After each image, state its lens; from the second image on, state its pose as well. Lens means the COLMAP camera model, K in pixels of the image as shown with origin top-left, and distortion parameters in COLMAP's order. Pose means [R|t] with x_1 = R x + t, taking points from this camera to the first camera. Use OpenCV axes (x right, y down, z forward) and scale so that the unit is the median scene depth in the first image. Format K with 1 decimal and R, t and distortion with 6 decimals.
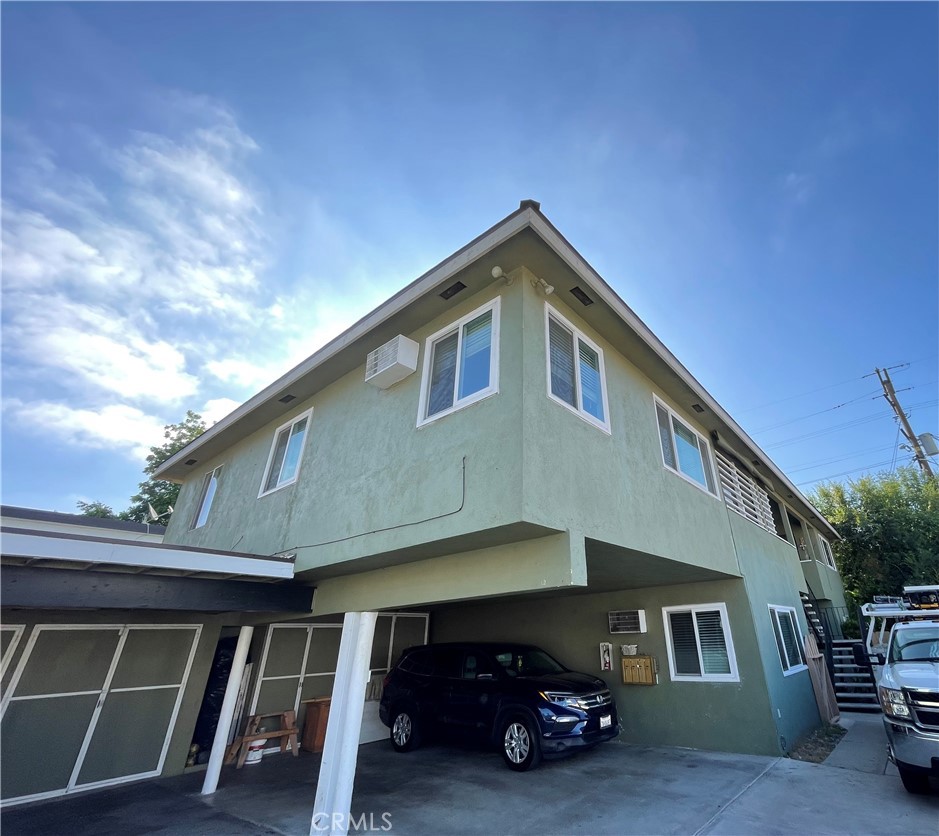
lens RADIAL K [[446.5, 0, 556.1], [0, 446.5, 421.0], [0, 0, 1]] dist [-0.001107, -0.000572]
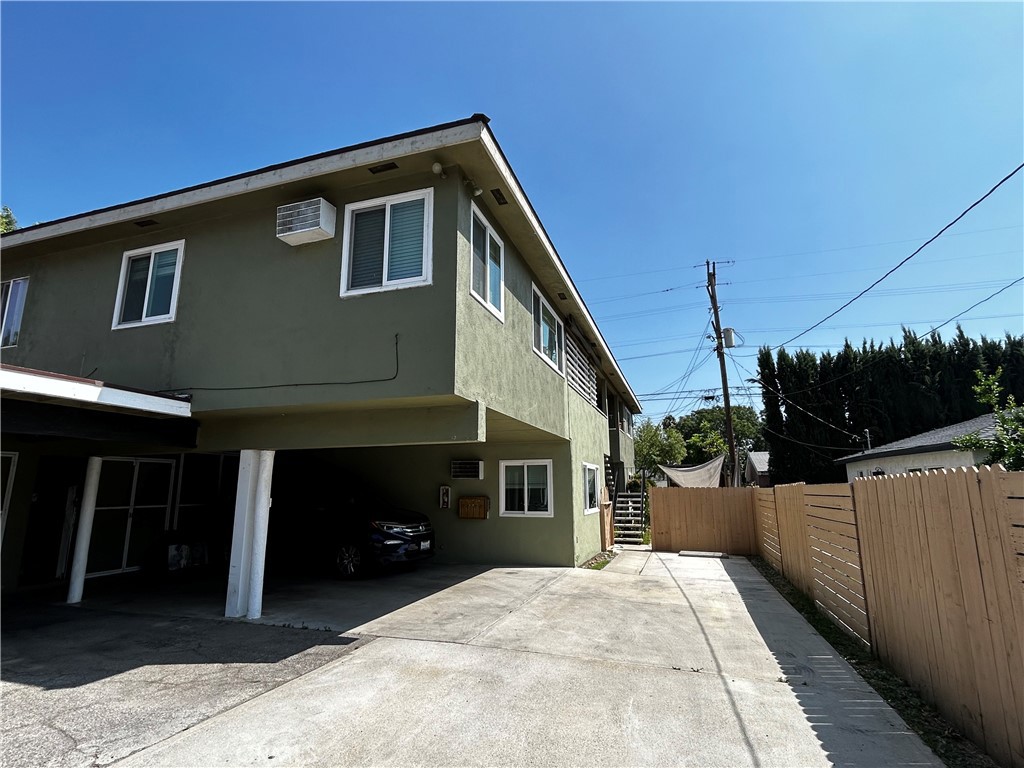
lens RADIAL K [[512.0, 0, 508.8], [0, 512.0, 389.3], [0, 0, 1]] dist [-0.000568, -0.000408]
pose [[0.949258, 0.091434, 0.300914, -0.176766], [-0.165553, 0.958785, 0.230918, -0.079713], [-0.267398, -0.269018, 0.925272, -0.212989]]
